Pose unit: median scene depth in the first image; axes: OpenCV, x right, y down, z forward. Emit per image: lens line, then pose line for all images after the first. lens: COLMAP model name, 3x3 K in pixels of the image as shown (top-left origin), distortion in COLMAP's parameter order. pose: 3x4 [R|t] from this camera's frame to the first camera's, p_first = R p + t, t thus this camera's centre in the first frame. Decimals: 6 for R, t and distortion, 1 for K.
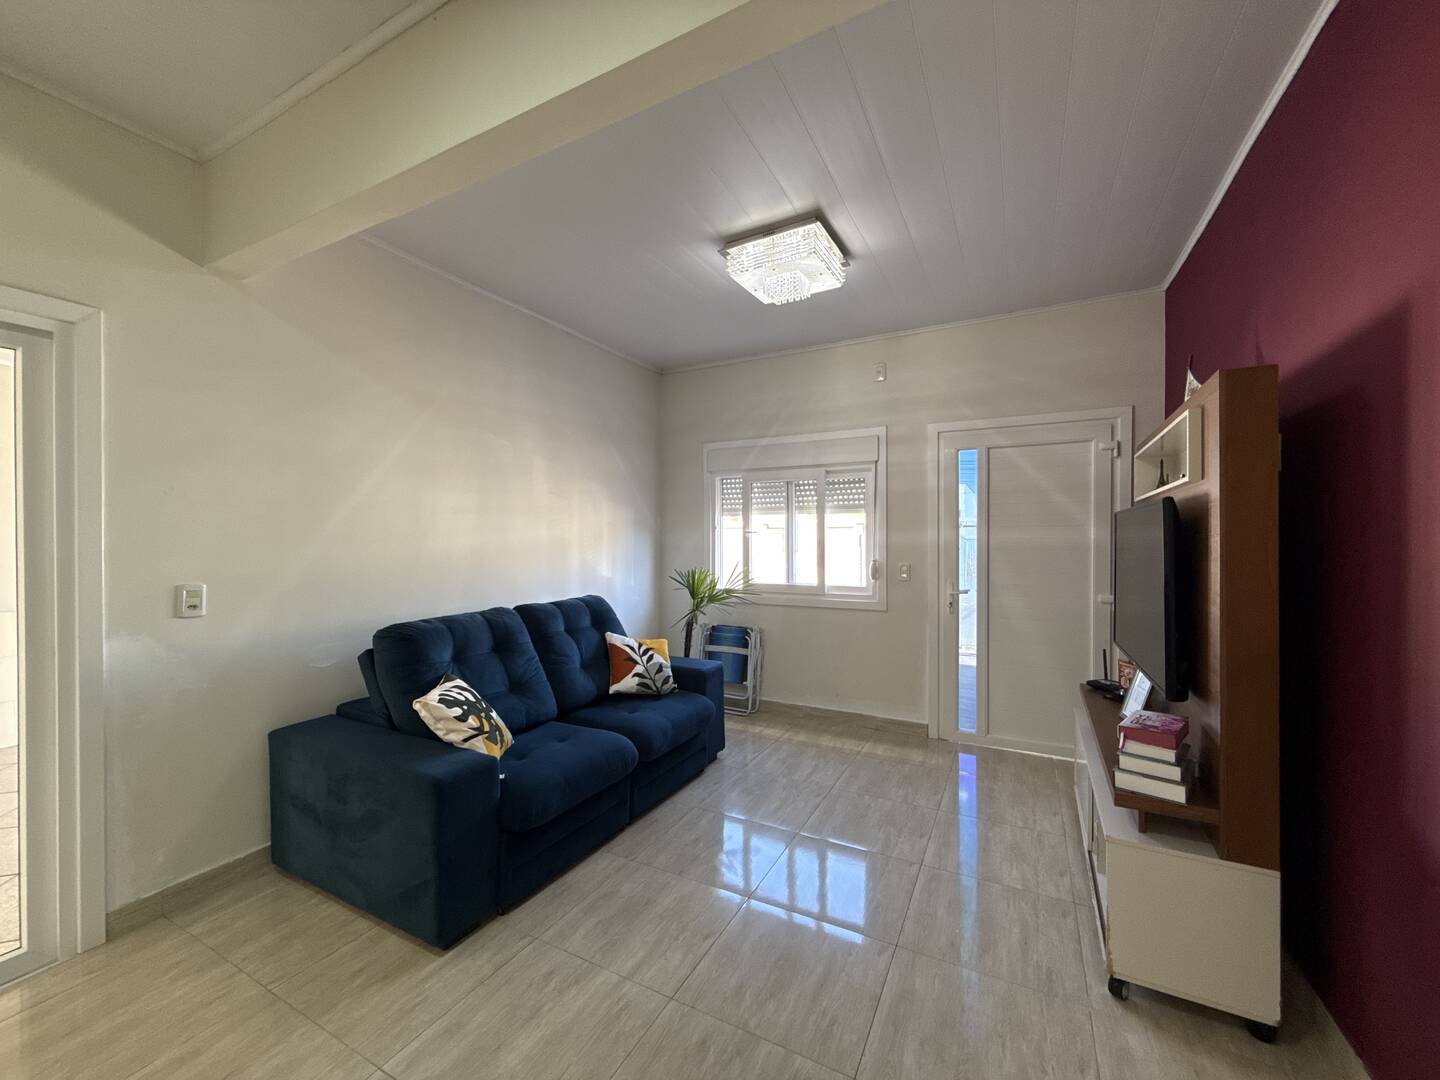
lens RADIAL K [[573.0, 0, 716.4], [0, 573.0, 539.5], [0, 0, 1]] dist [0.000766, 0.000005]
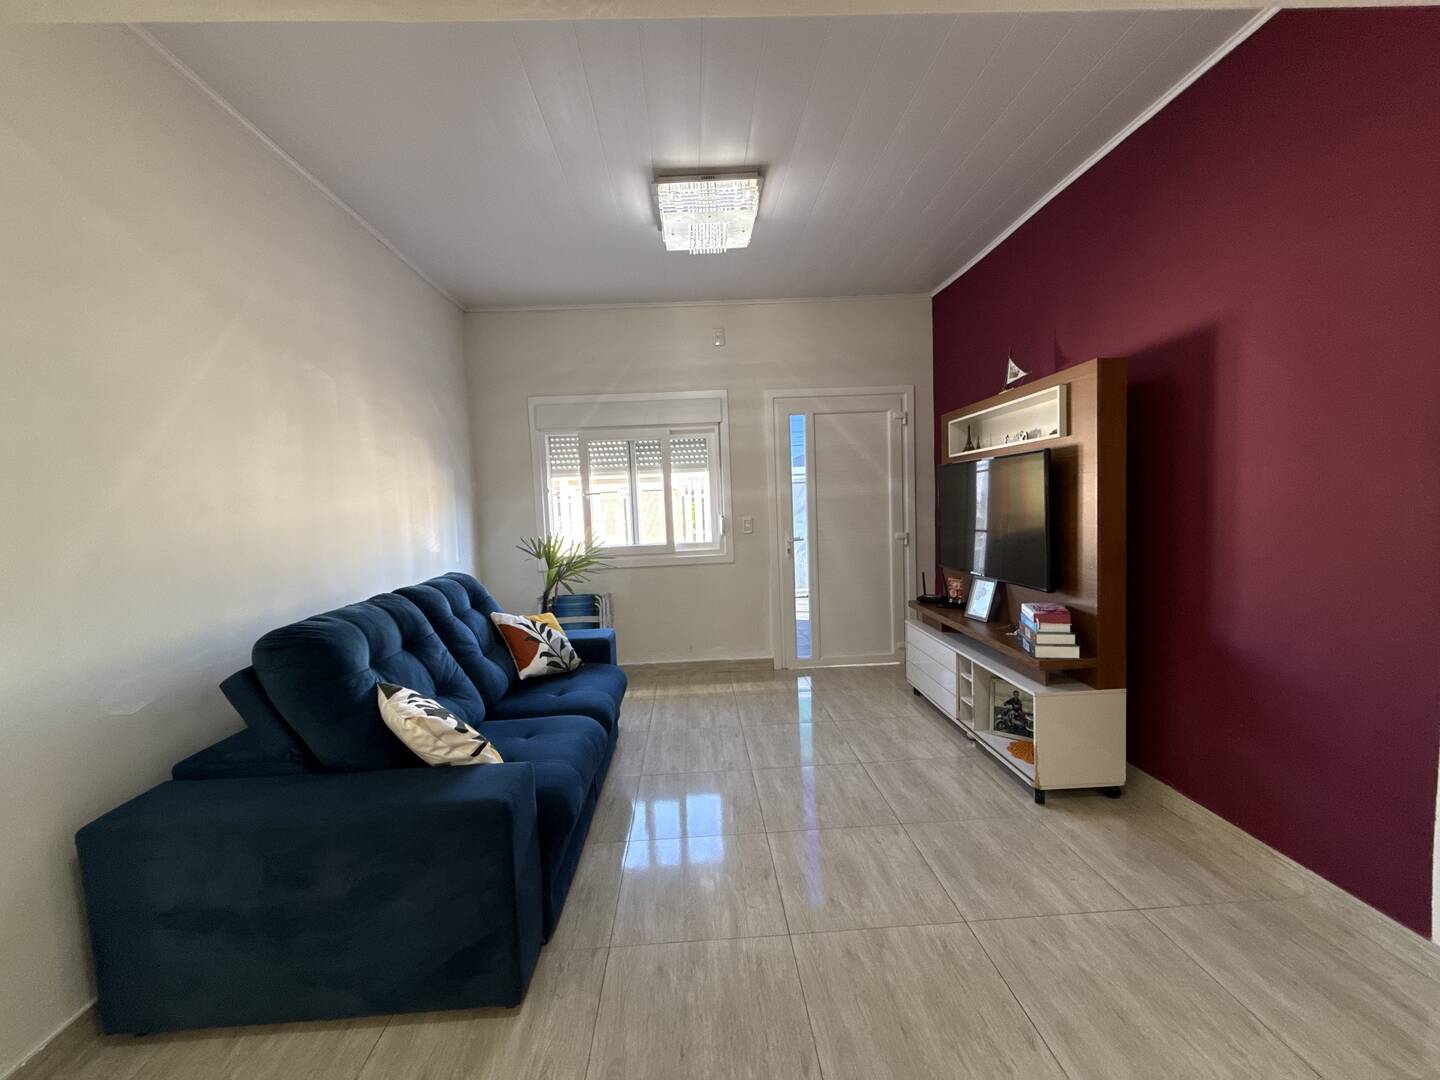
lens RADIAL K [[573.0, 0, 712.6], [0, 573.0, 537.9], [0, 0, 1]] dist [0.000766, 0.000005]
pose [[0.861845, -0.065913, 0.502870, -0.363751], [0.040888, 0.997322, 0.060646, 0.014622], [-0.505521, -0.031706, 0.862232, 0.115057]]
